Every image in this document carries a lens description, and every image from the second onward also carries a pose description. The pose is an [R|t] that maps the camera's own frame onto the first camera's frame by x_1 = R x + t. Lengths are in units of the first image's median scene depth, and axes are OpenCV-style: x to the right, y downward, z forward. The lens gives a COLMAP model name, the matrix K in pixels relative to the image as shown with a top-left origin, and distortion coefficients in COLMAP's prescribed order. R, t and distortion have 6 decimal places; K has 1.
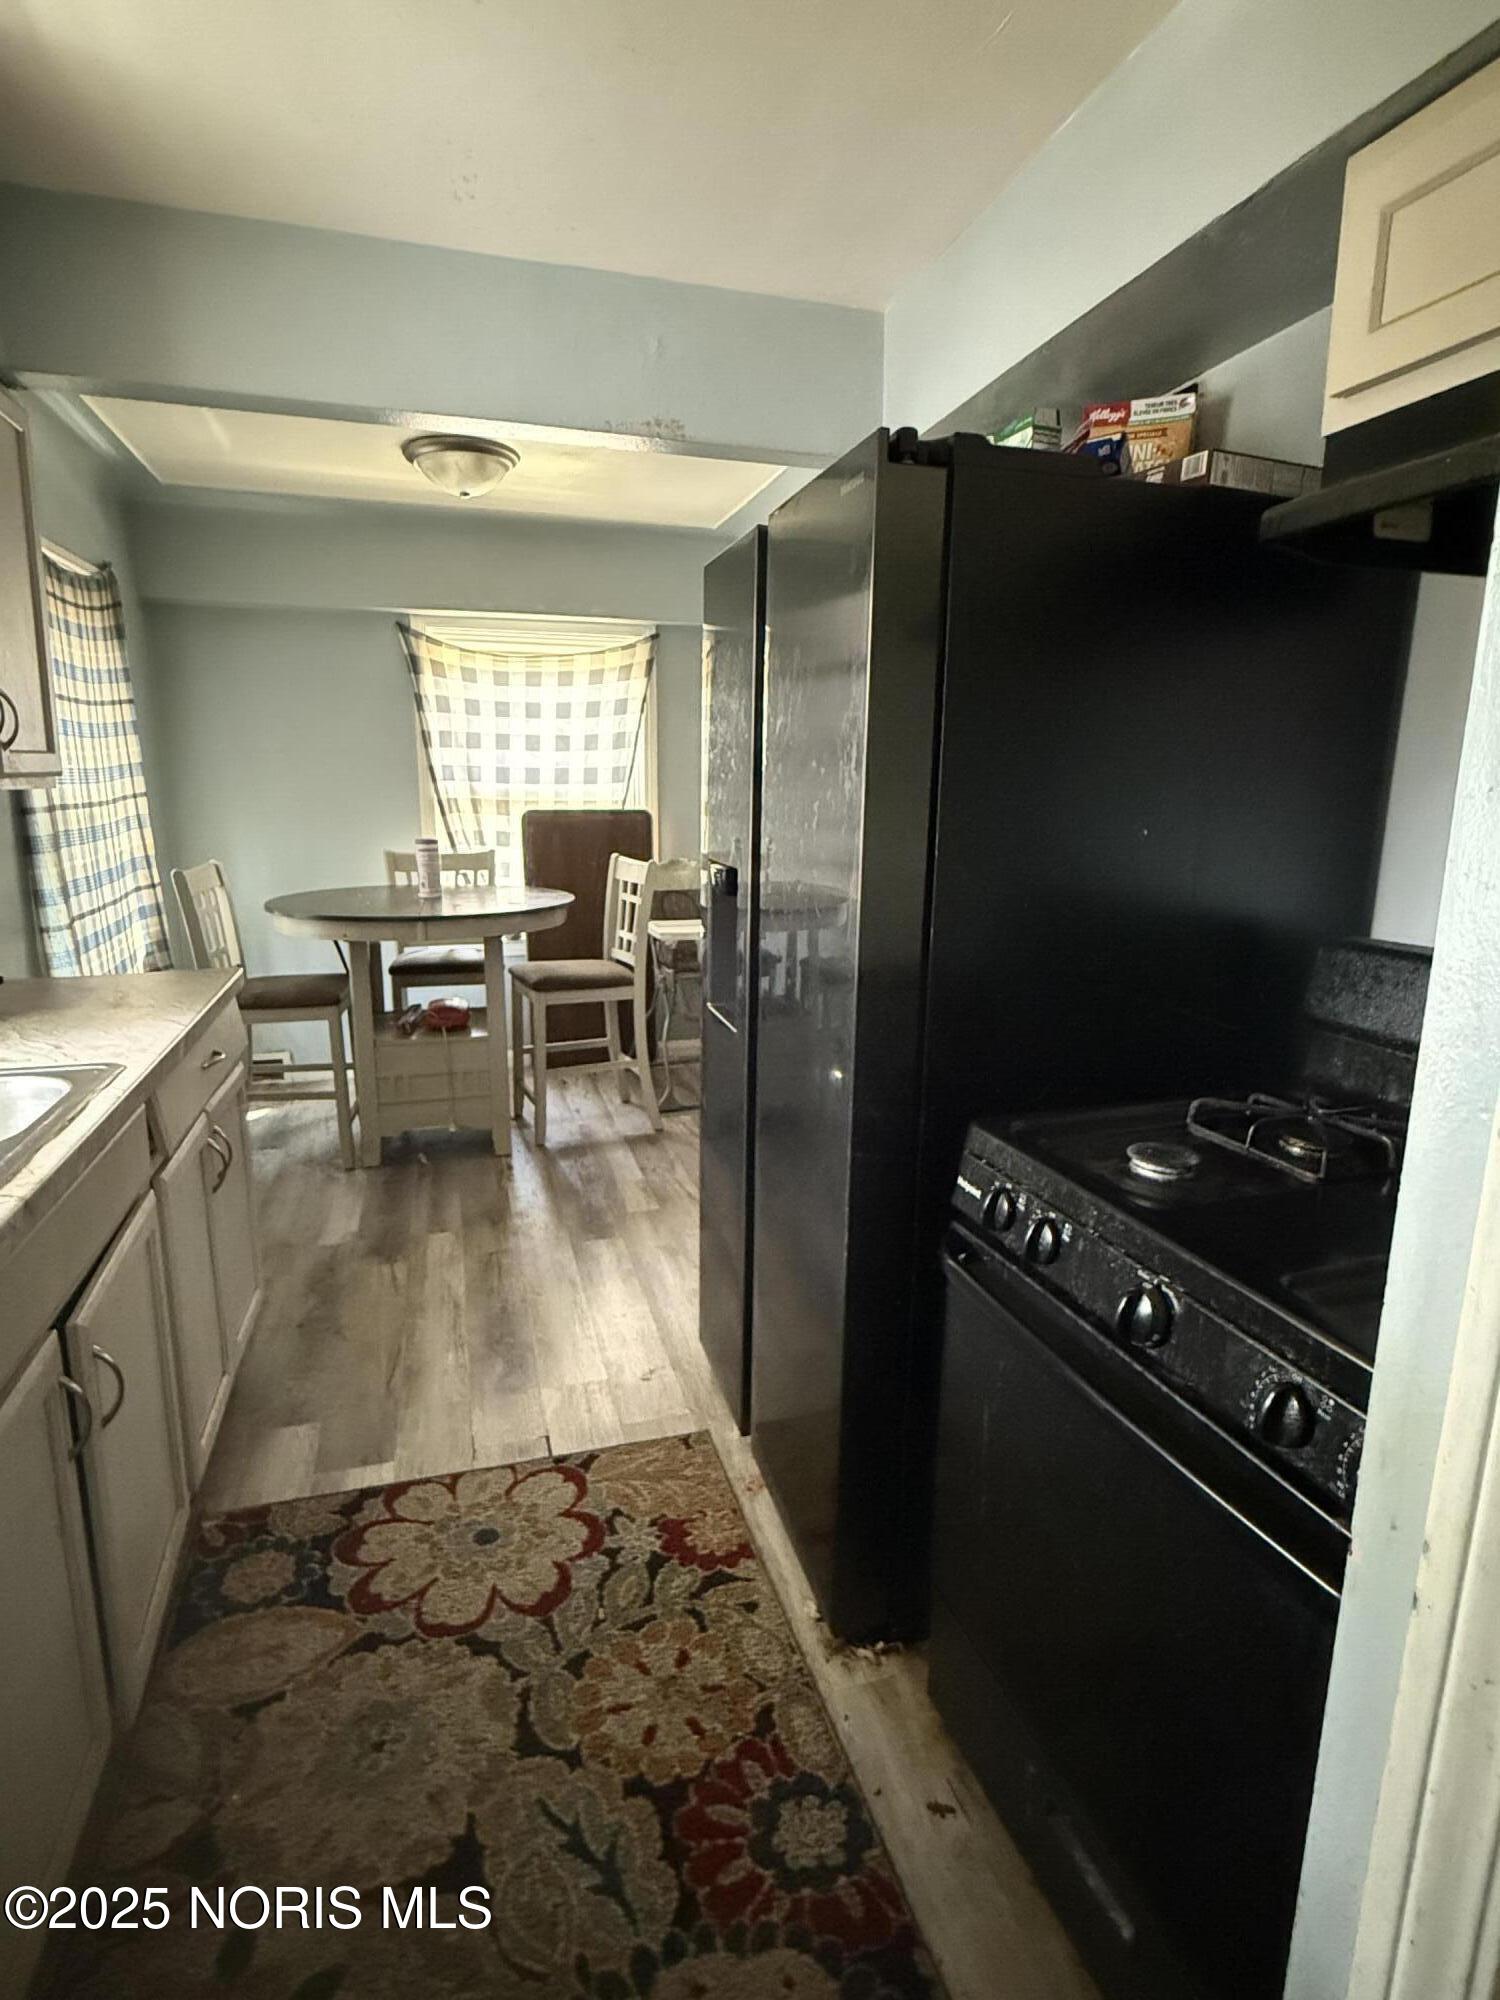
lens RADIAL K [[1050.9, 0, 750.4], [0, 1050.9, 999.6], [0, 0, 1]] dist [0.000117, 0.000005]
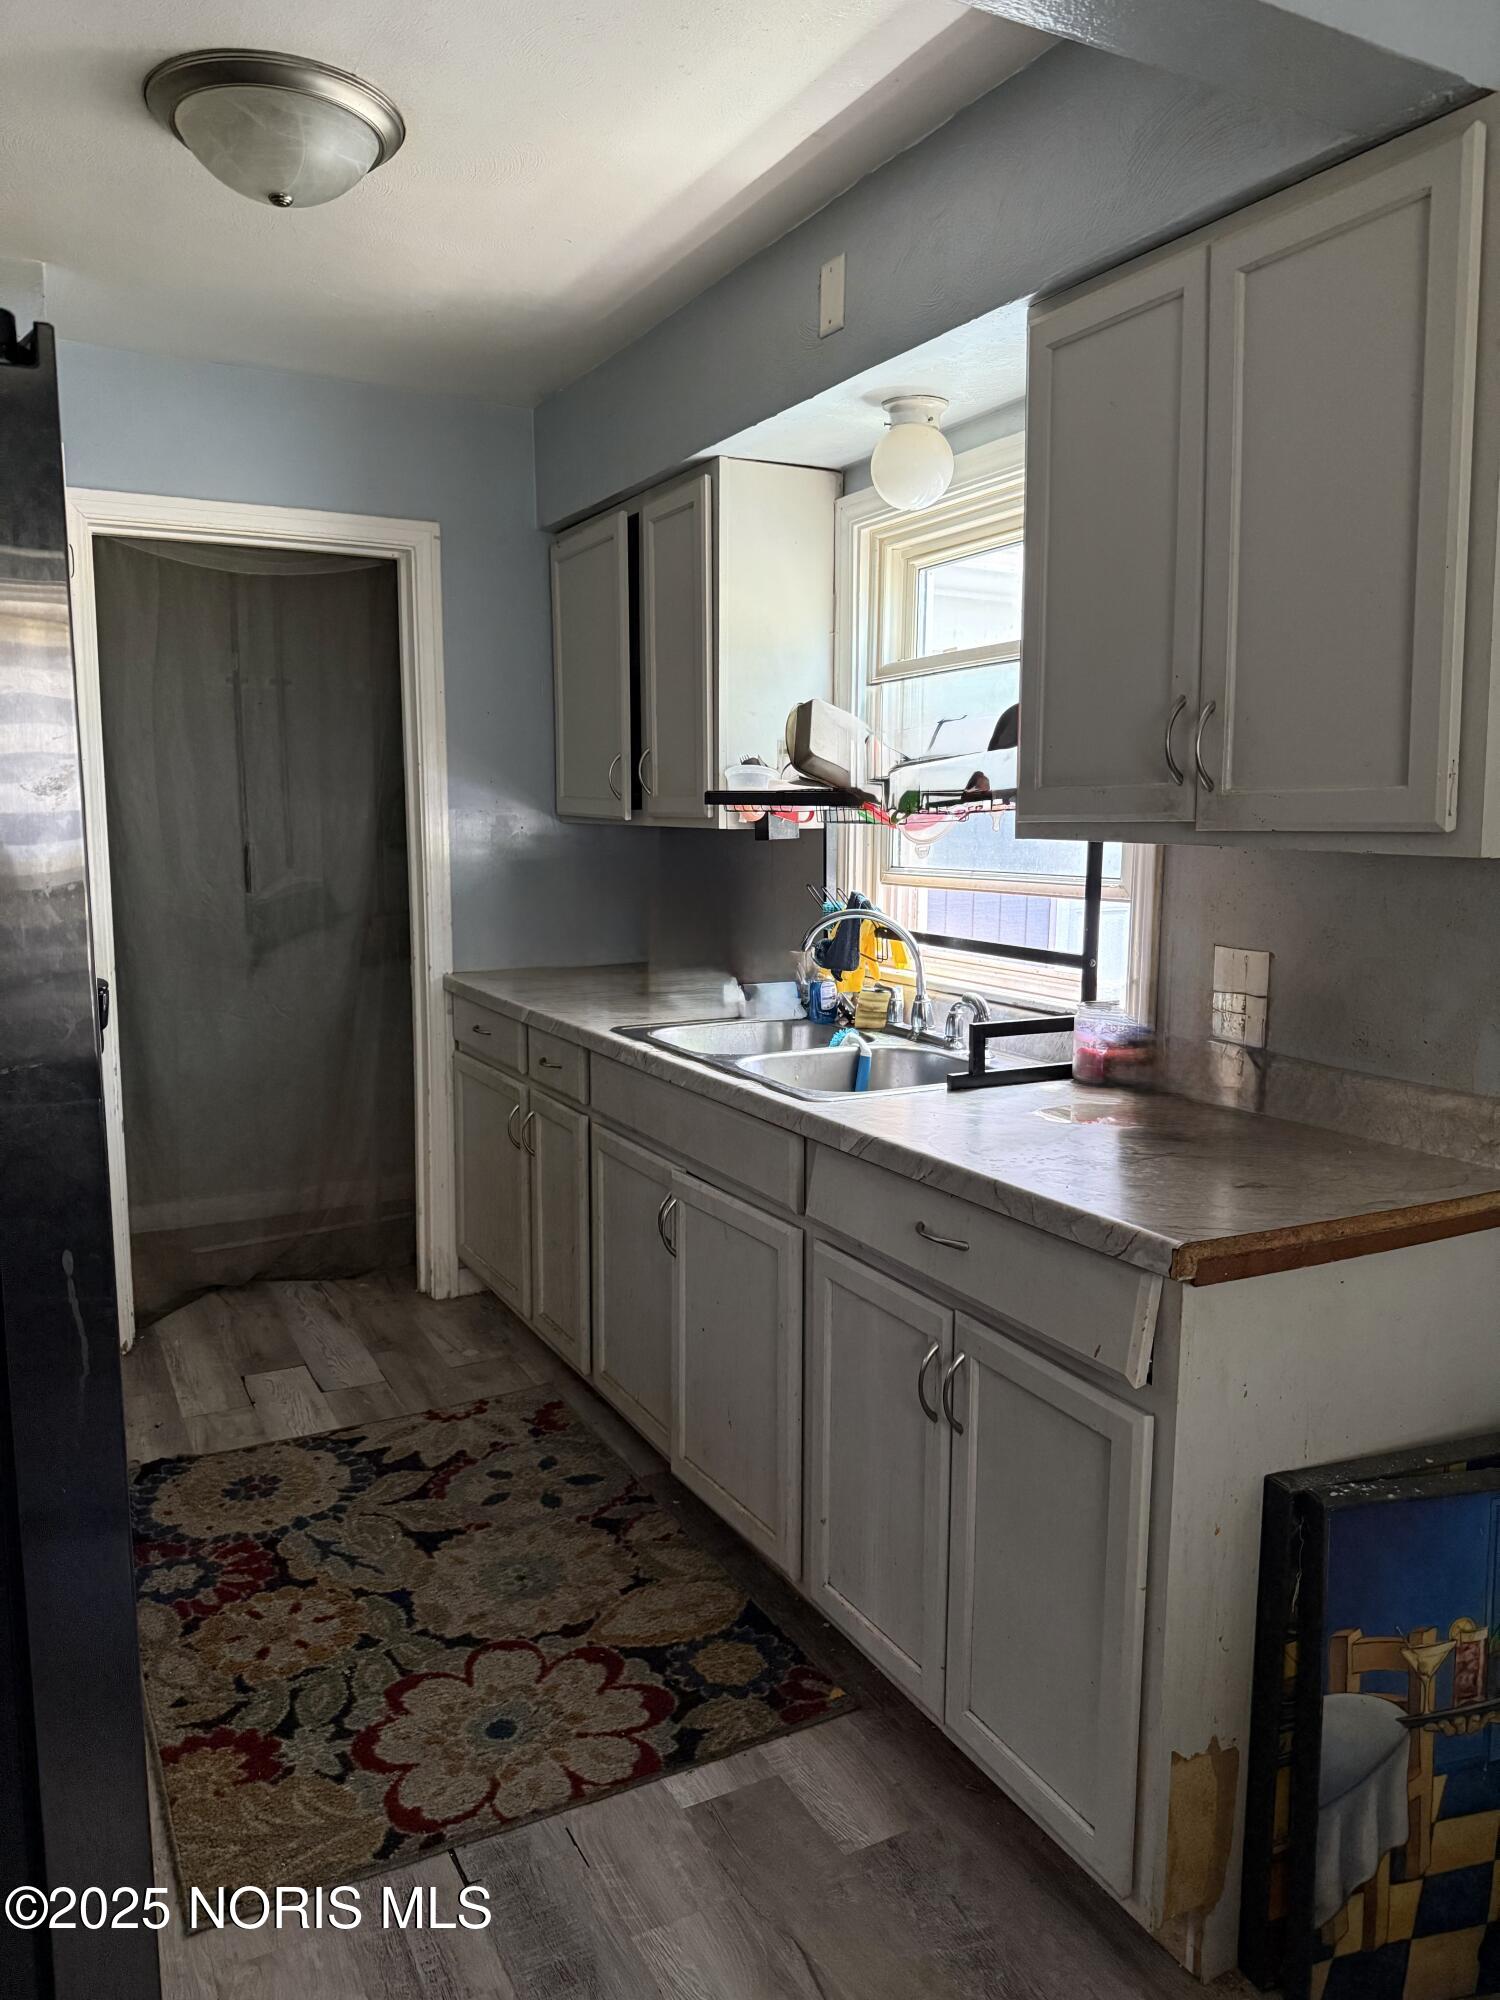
lens RADIAL K [[1416.6, 0, 748.9], [0, 1416.6, 998.3], [0, 0, 1]] dist [0.001311, 0.000642]
pose [[-0.978528, 0.012556, -0.205733, -0.231029], [-0.056631, 0.943351, 0.326927, -0.424296], [0.198184, 0.331558, -0.922384, 1.966463]]
